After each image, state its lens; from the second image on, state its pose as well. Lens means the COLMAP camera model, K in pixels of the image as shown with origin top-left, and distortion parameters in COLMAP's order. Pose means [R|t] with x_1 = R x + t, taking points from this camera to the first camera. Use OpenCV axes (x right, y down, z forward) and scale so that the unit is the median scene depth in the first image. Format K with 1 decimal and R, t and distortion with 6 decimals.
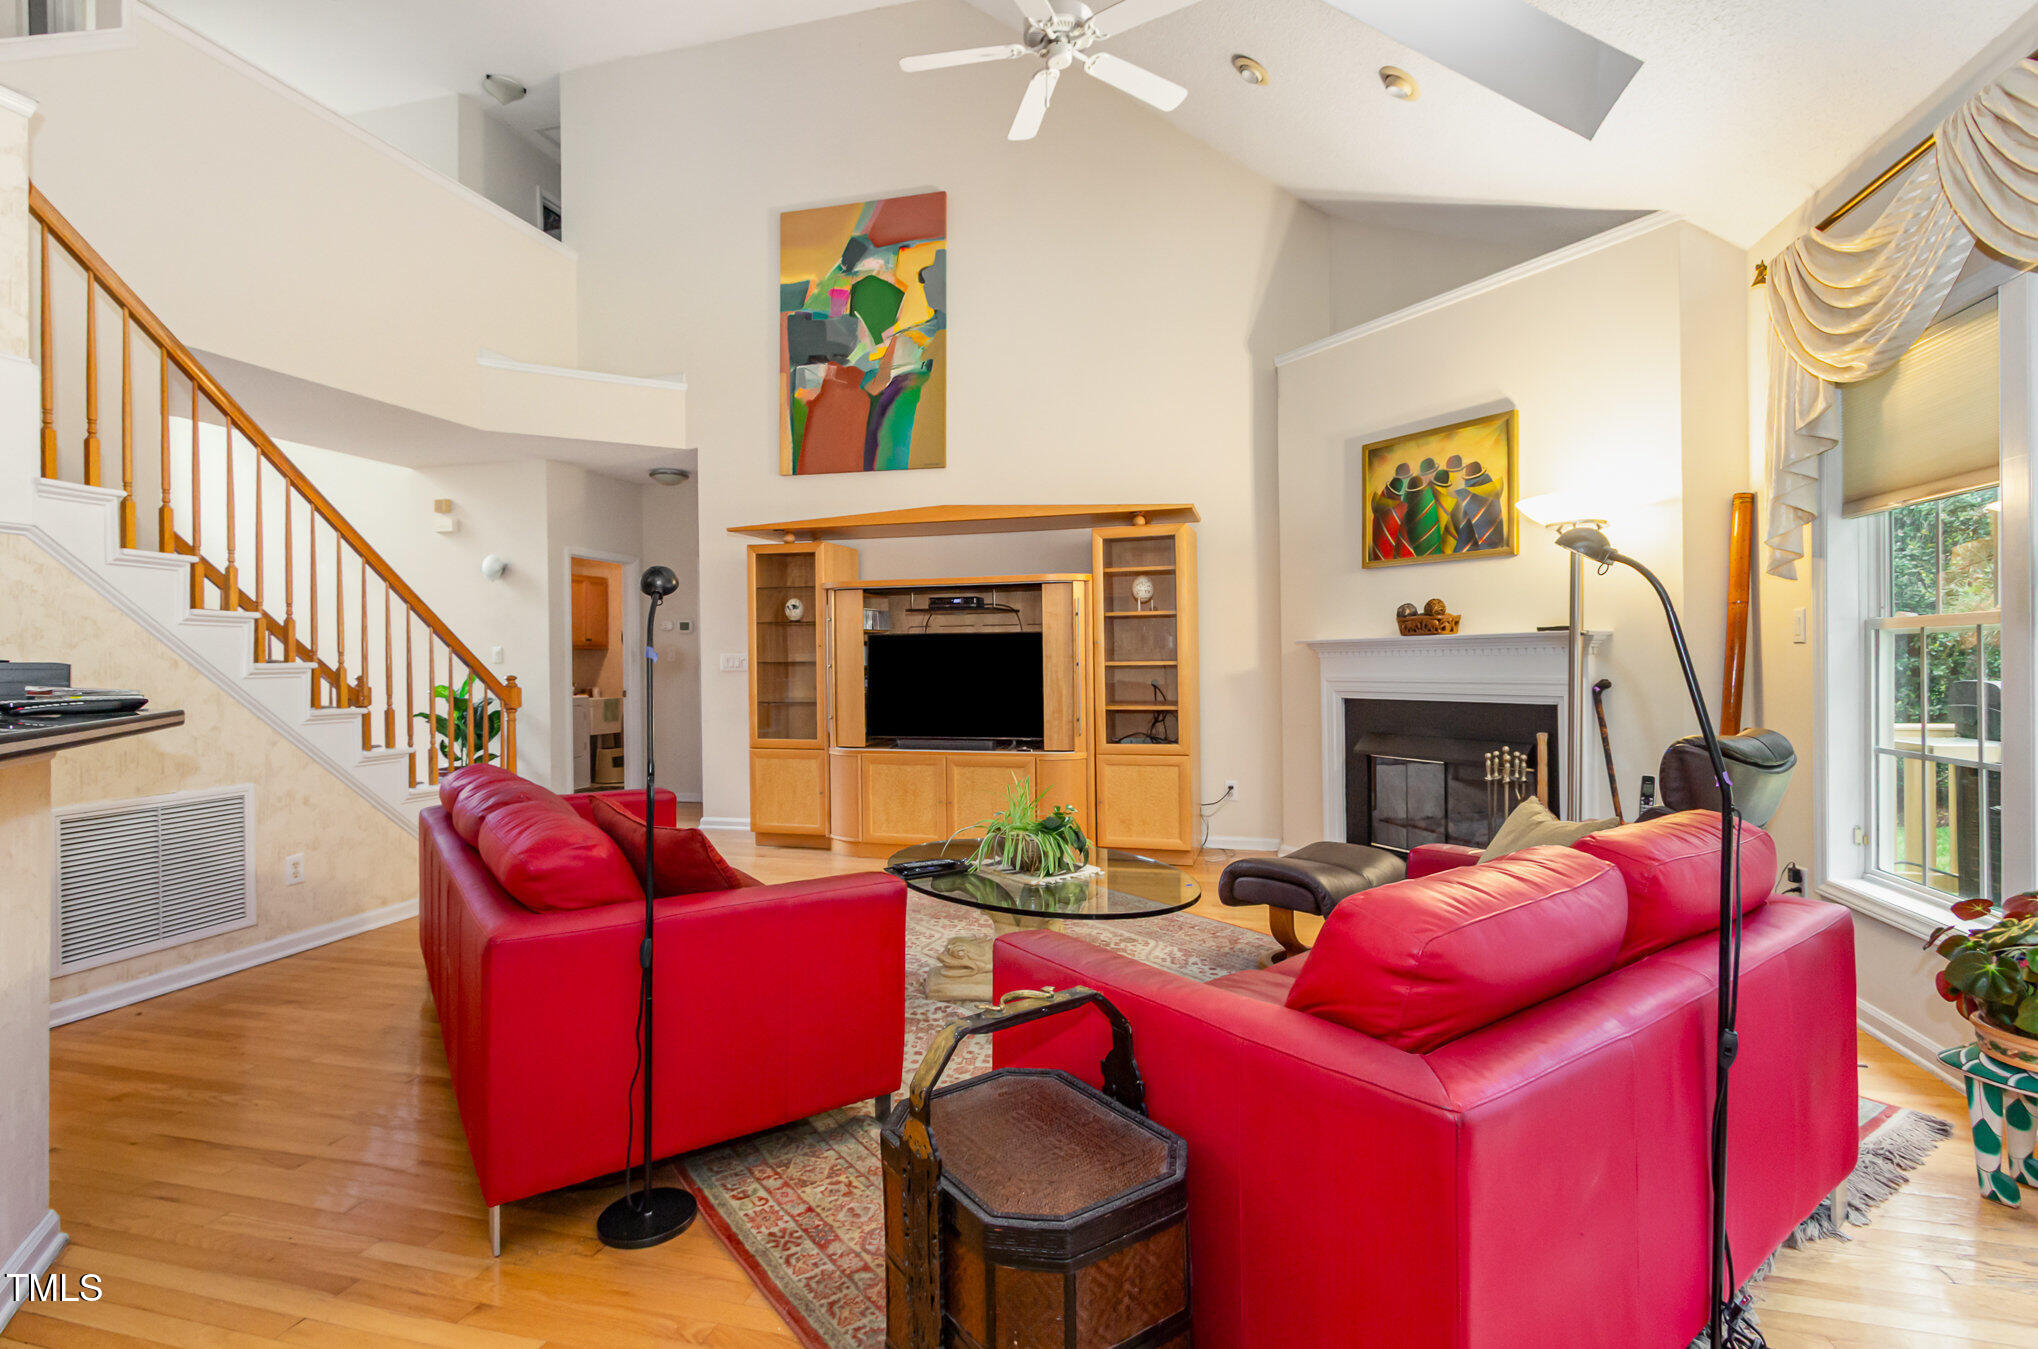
lens RADIAL K [[958.5, 0, 1022.3], [0, 958.5, 662.6], [0, 0, 1]] dist [0.005051, -0.002475]
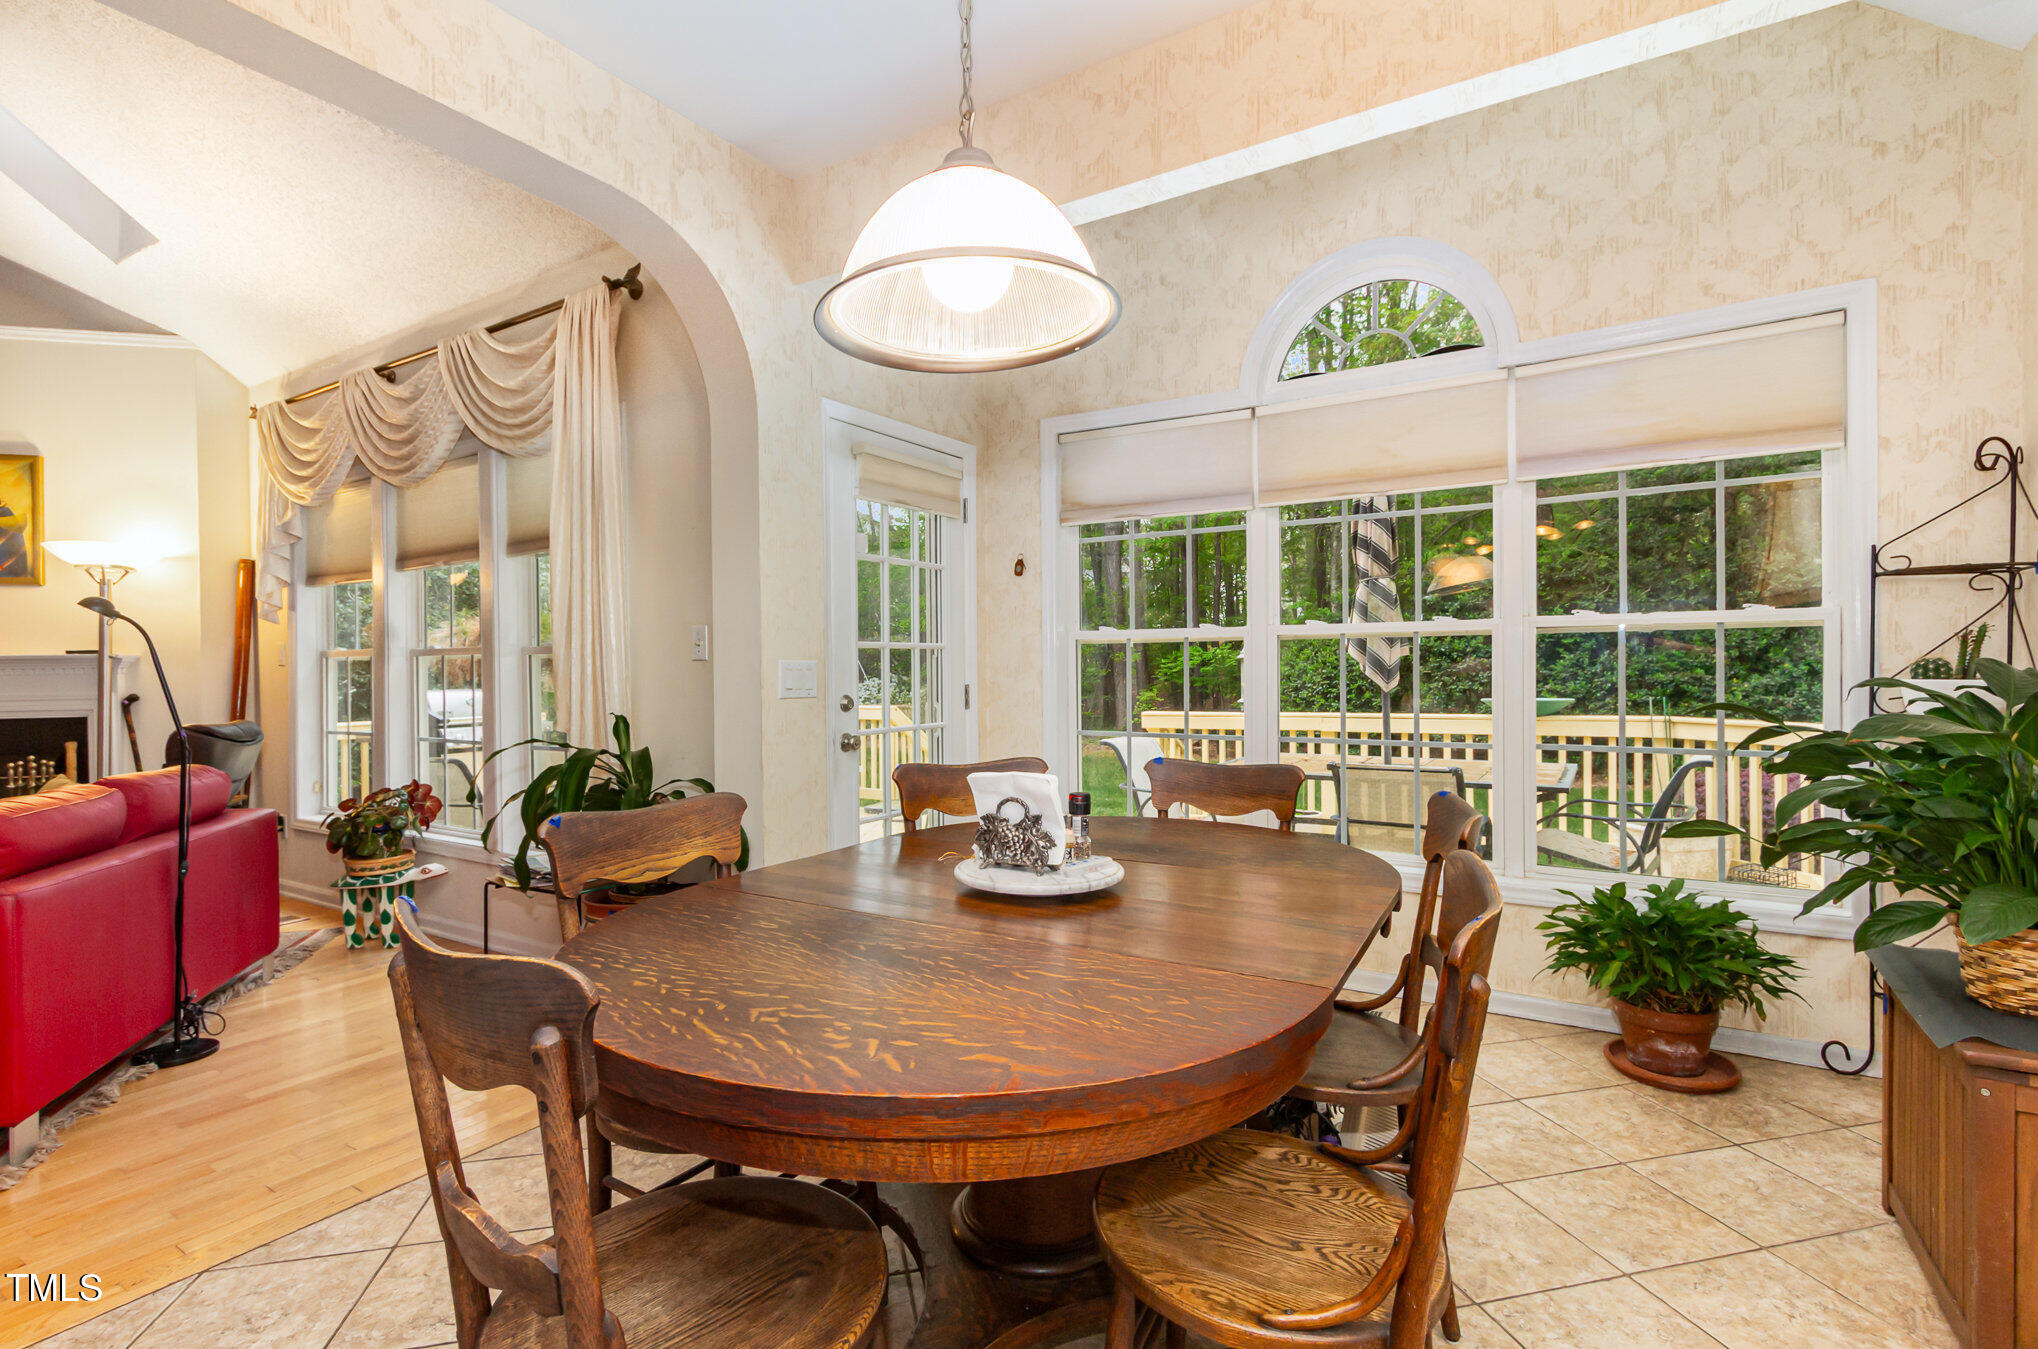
lens RADIAL K [[958.5, 0, 1013.4], [0, 958.5, 668.6], [0, 0, 1]] dist [0.005051, -0.002475]
pose [[0.292657, 0.003584, 0.956211, -0.191746], [0.009415, 0.999934, -0.006630, 0.002872], [-0.956171, 0.010943, 0.292604, -0.349424]]
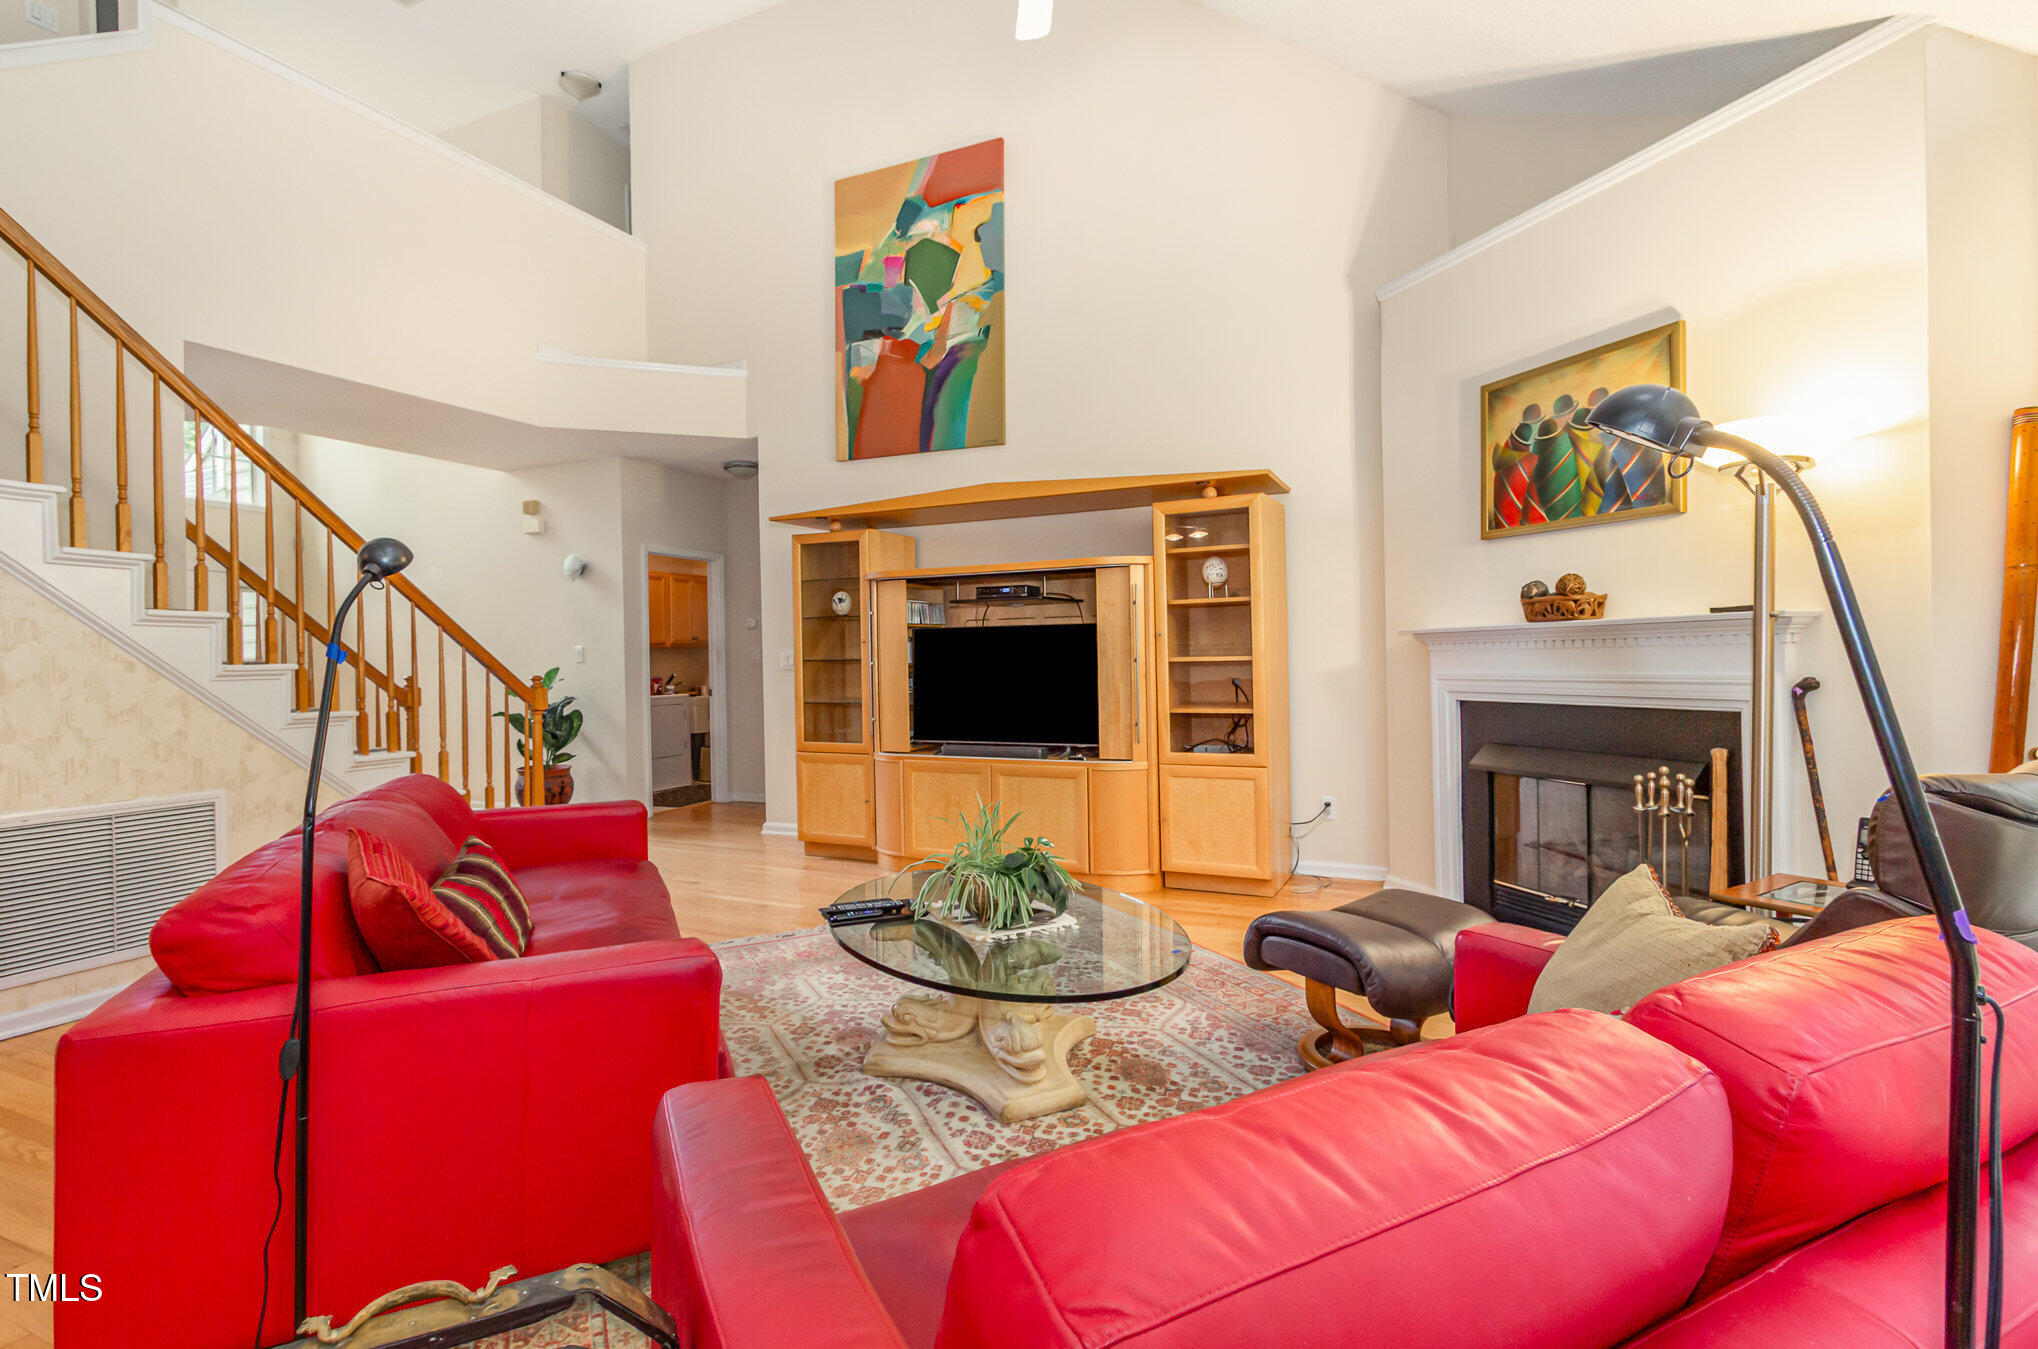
lens RADIAL K [[958.5, 0, 1012.8], [0, 958.5, 665.7], [0, 0, 1]] dist [0.005051, -0.002475]
pose [[0.984908, -0.005042, -0.173005, 0.107331], [0.006373, 0.999954, 0.007140, -0.000453], [0.172961, -0.008135, 0.984895, 0.139059]]
